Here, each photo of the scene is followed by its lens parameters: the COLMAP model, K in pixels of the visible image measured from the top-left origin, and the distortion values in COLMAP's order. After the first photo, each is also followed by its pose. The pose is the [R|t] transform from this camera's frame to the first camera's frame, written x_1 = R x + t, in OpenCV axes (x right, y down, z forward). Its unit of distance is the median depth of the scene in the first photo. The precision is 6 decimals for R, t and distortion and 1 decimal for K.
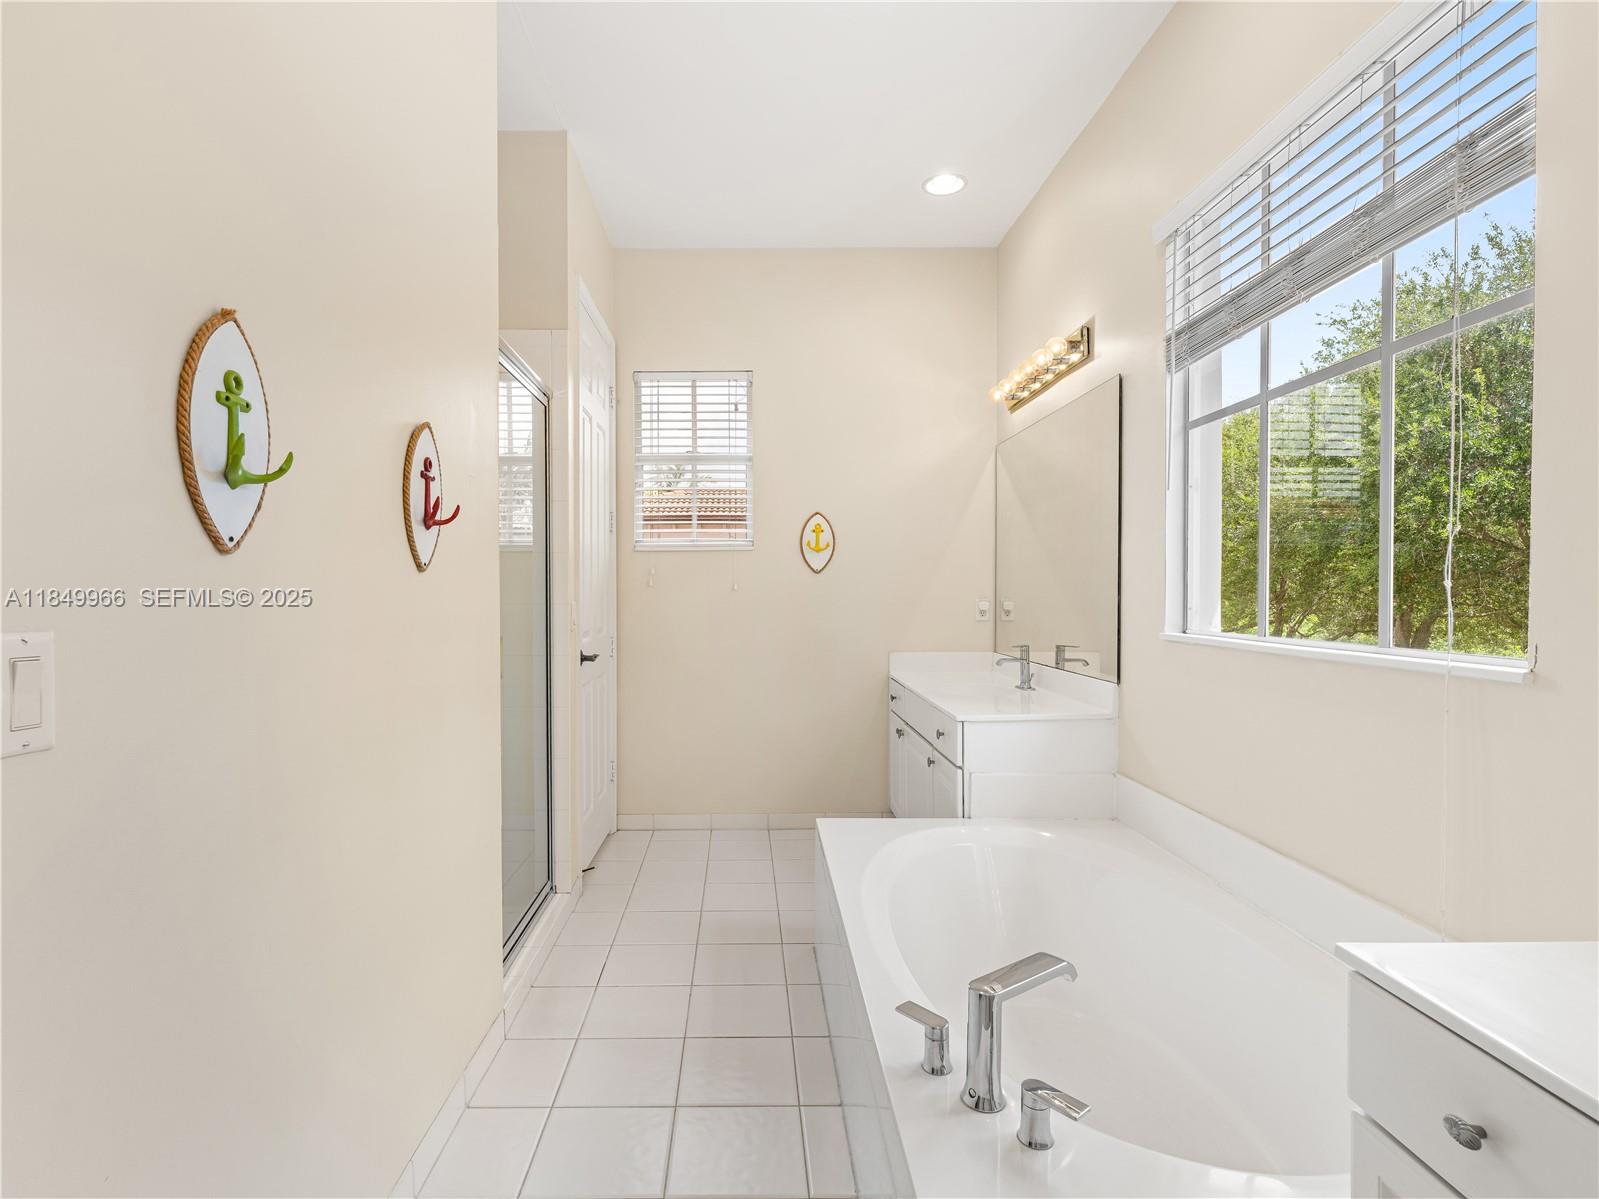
lens RADIAL K [[803.6, 0, 799.5], [0, 803.6, 599.5], [0, 0, 1]] dist [0.000589, -0.000040]
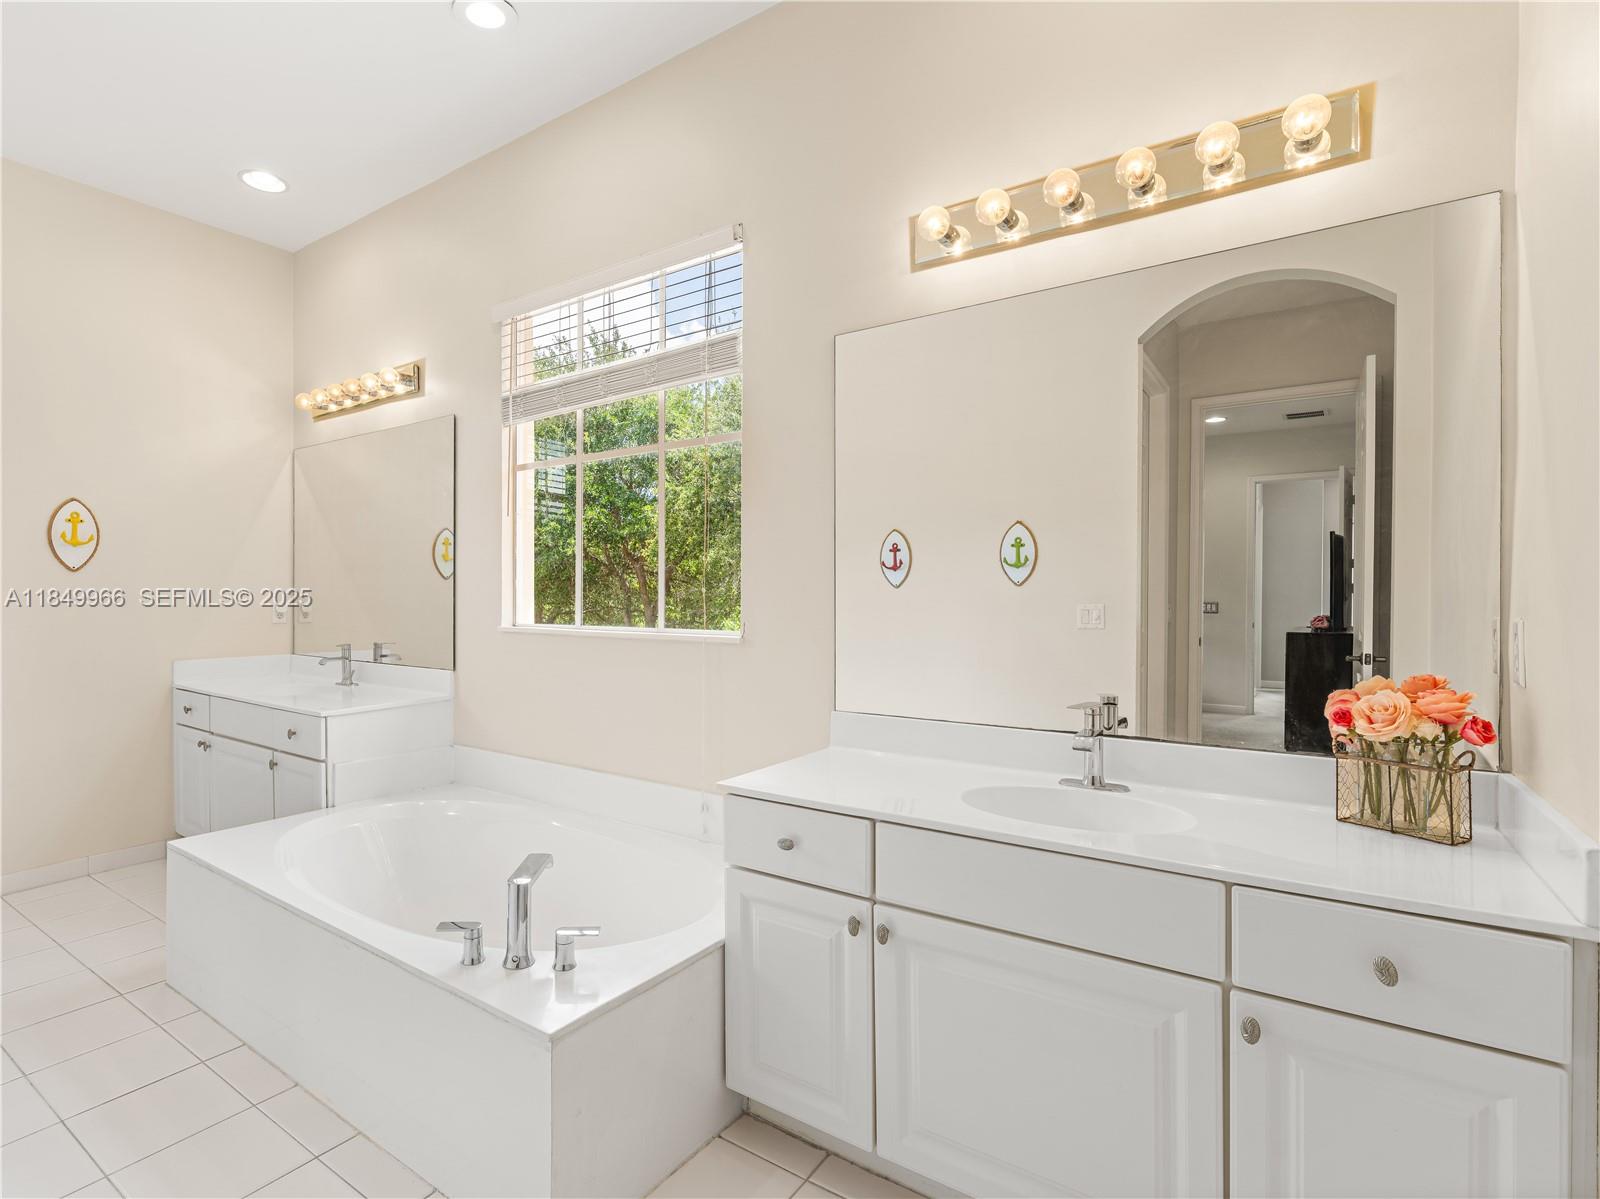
lens RADIAL K [[802.1, 0, 730.3], [0, 802.1, 602.3], [0, 0, 1]] dist [-0.004524, 0.000518]
pose [[0.603951, -0.005355, 0.797004, -0.293149], [0.005720, 0.999981, 0.002385, 0.001720], [-0.797001, 0.003118, 0.603970, -0.056196]]
